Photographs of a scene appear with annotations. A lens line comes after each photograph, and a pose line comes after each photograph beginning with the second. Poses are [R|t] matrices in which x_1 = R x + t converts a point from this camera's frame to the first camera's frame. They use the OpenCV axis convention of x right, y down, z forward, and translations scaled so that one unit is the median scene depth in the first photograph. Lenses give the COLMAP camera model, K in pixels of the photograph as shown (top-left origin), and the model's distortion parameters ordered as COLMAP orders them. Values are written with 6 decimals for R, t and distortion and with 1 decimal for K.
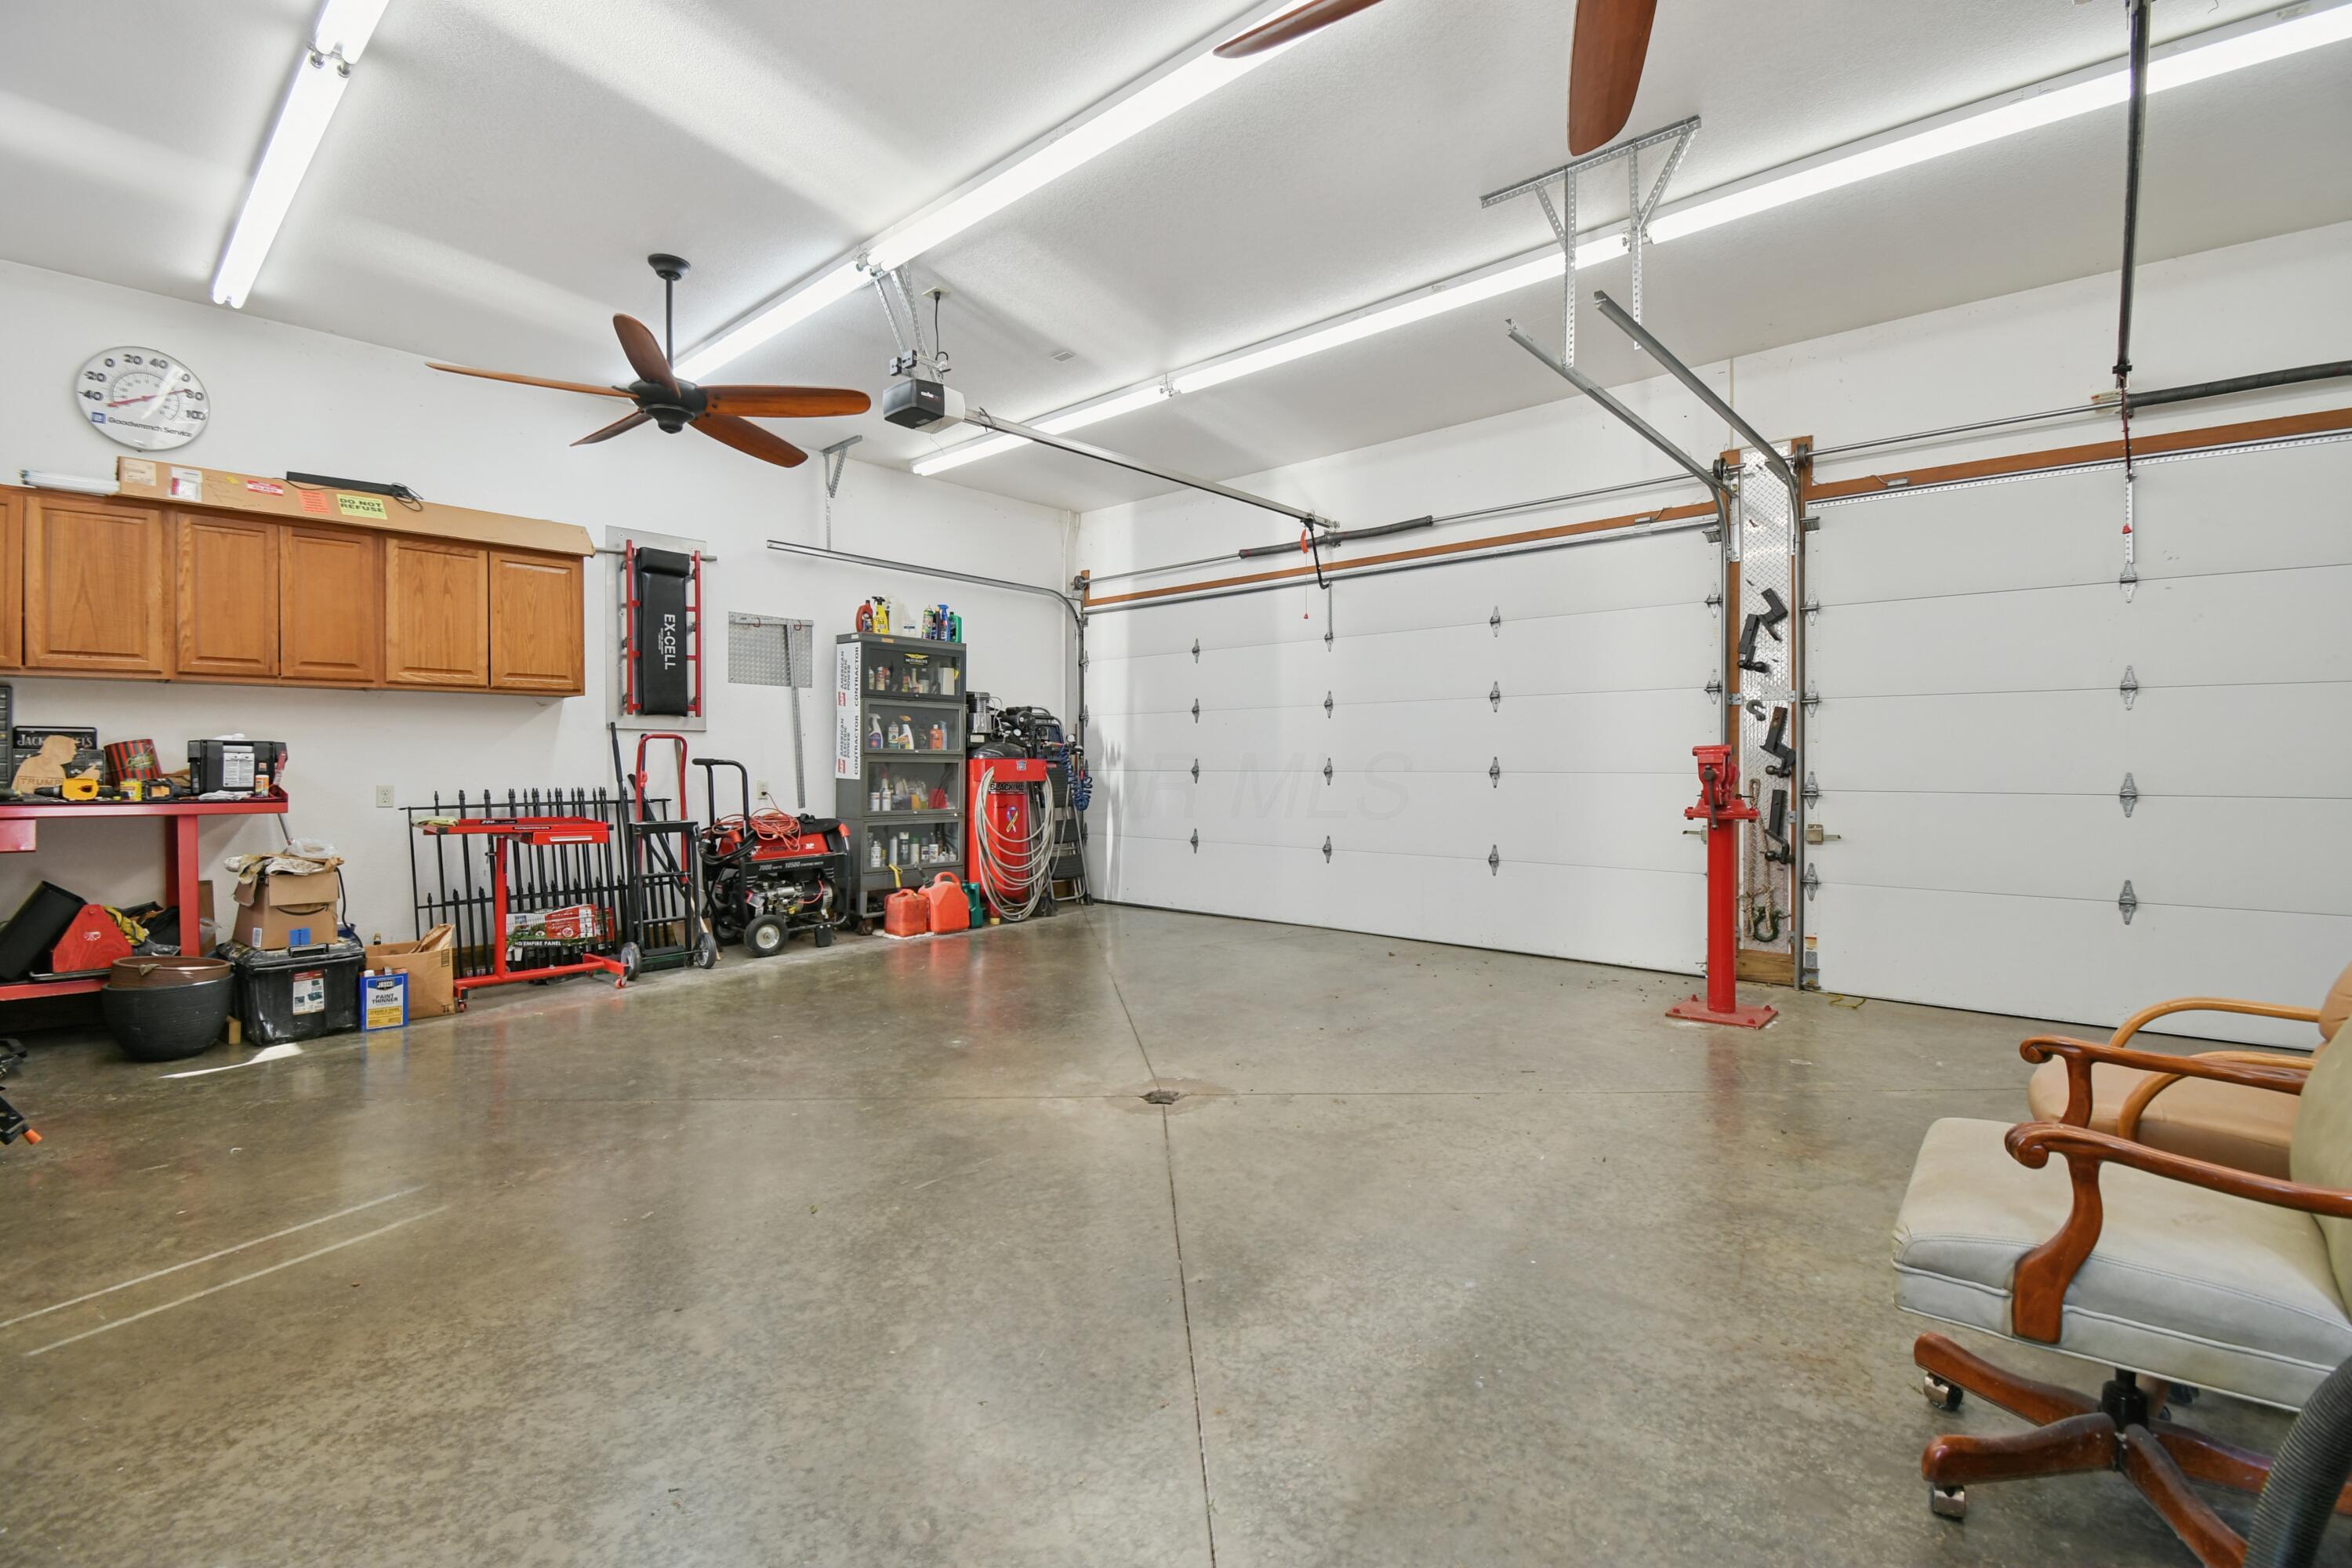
lens RADIAL K [[1034.0, 0, 1176.0], [0, 1034.0, 784.0], [0, 0, 1]] dist [0.040924, -0.037791]
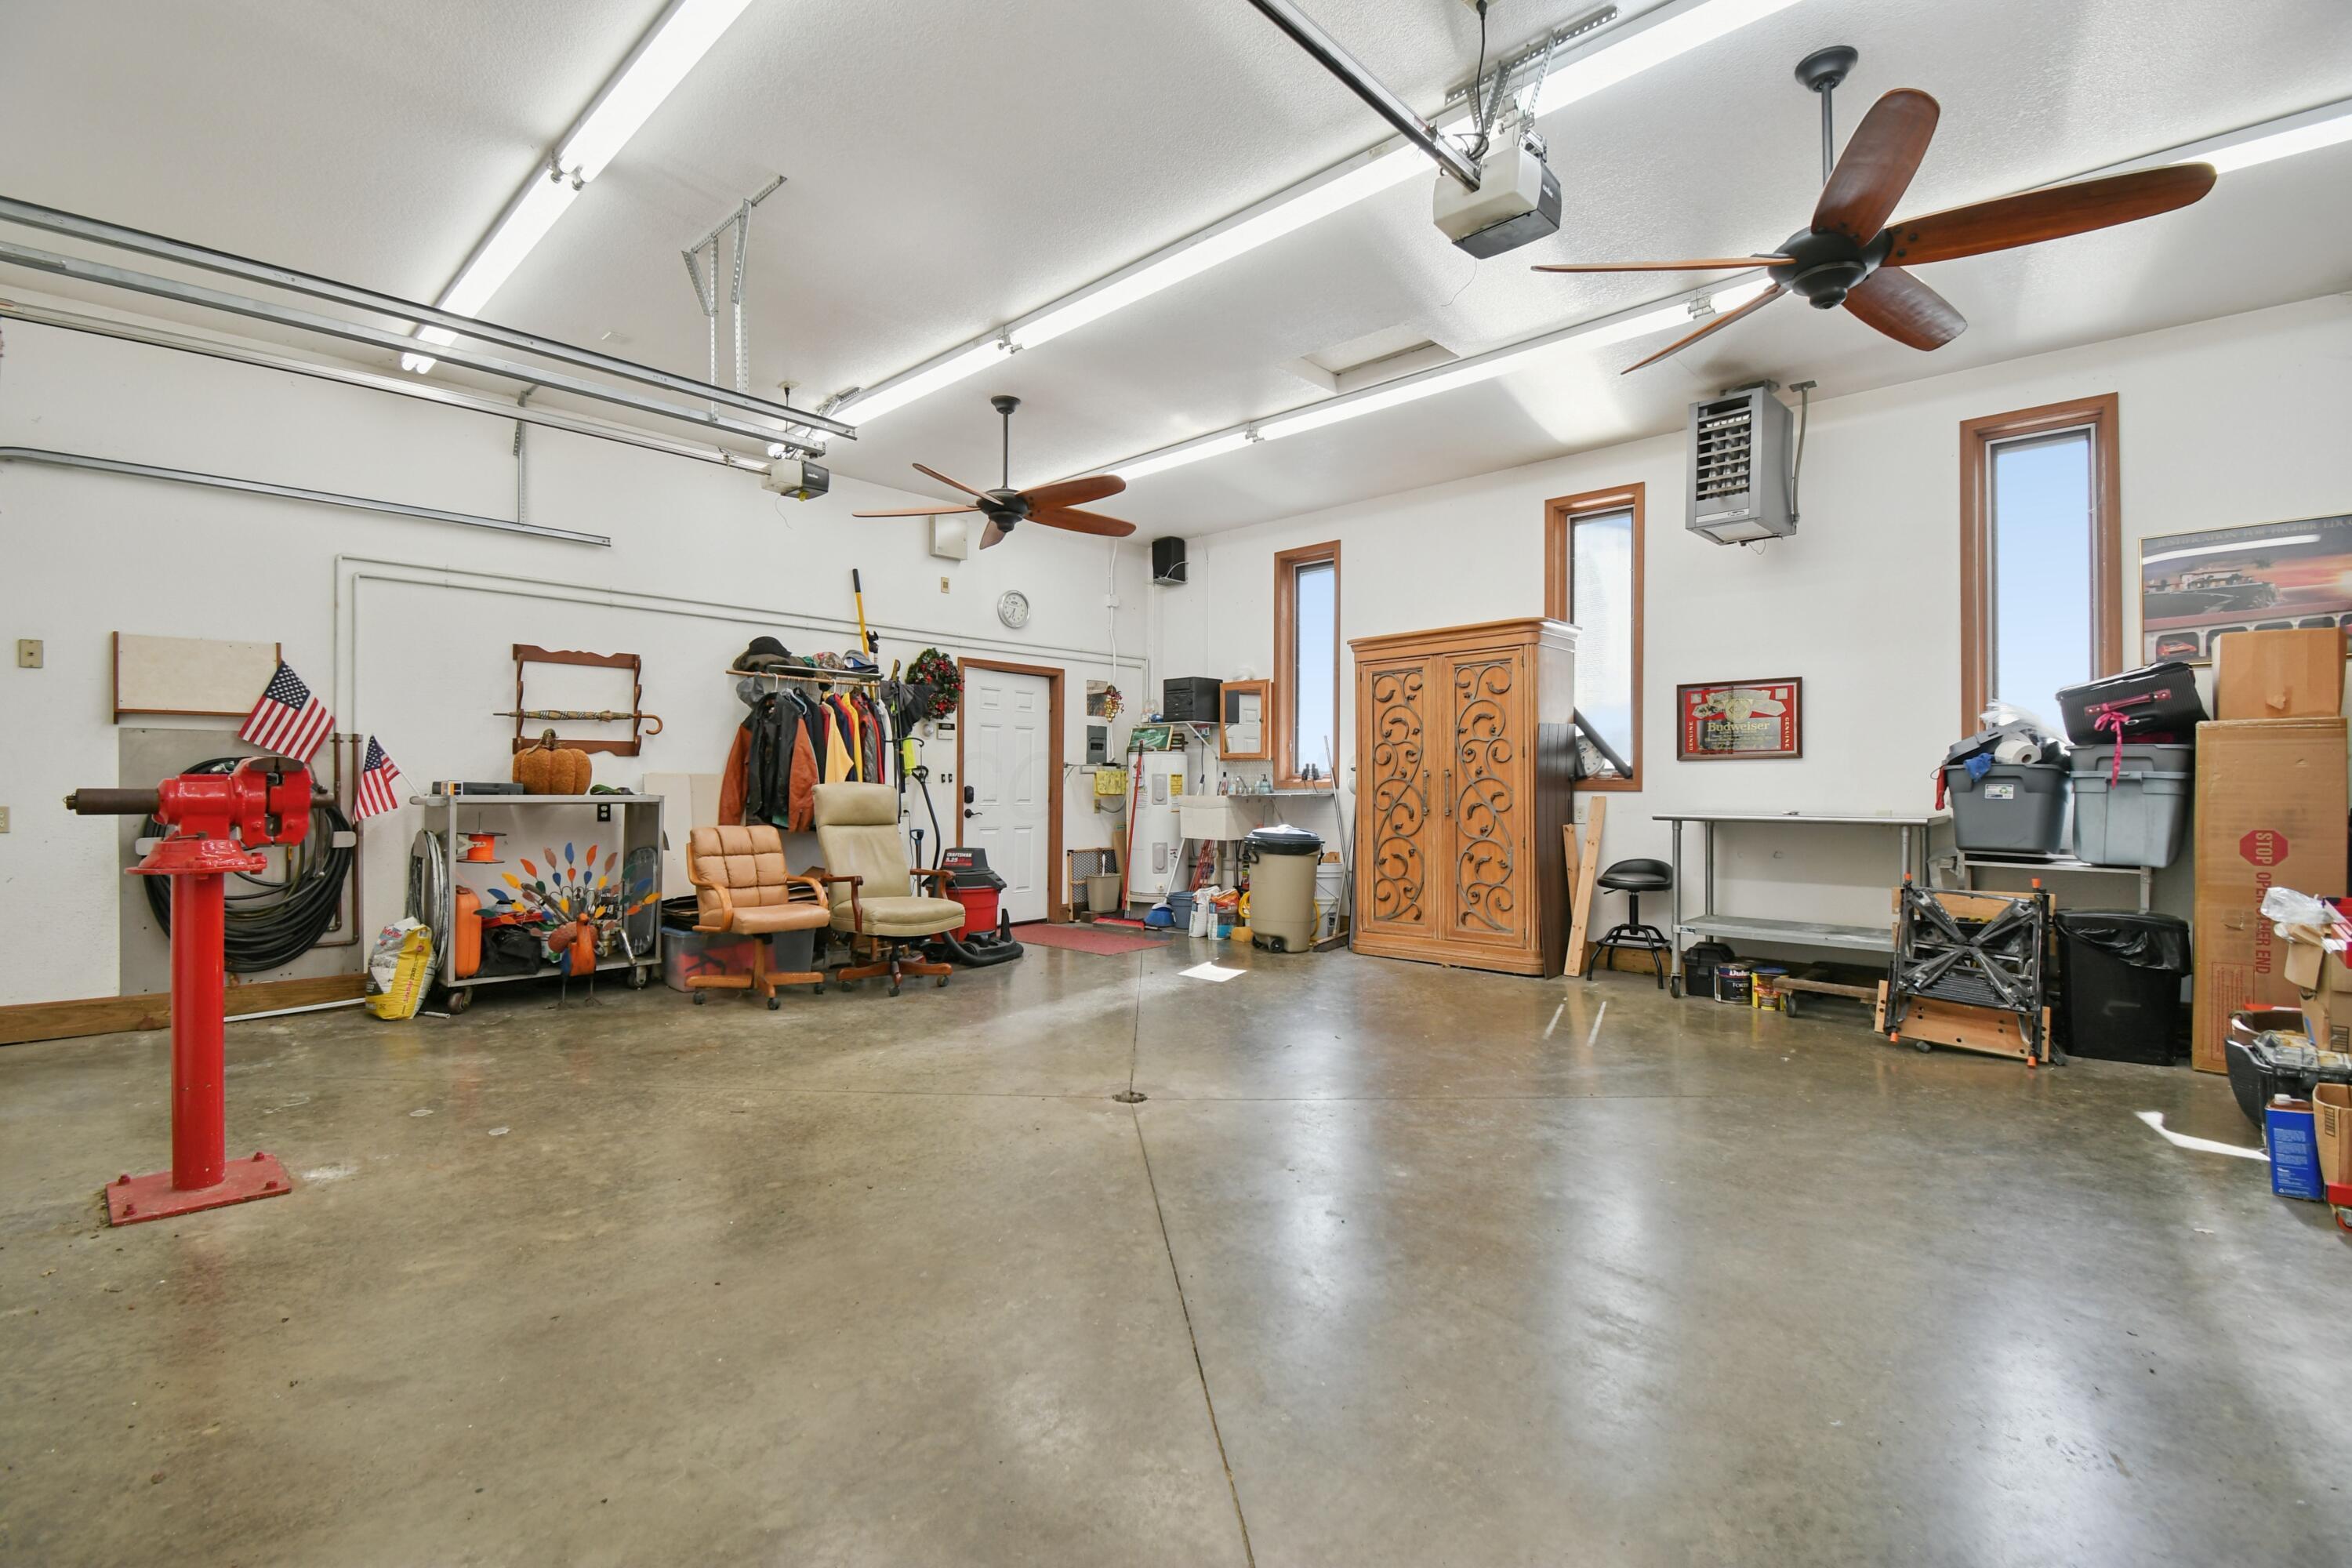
lens RADIAL K [[1034.0, 0, 1176.0], [0, 1034.0, 784.0], [0, 0, 1]] dist [0.040924, -0.037791]
pose [[-0.999543, -0.002315, 0.030146, -0.090141], [-0.001835, 0.999871, 0.015933, -0.038226], [-0.030179, 0.015871, -0.999419, 2.017334]]
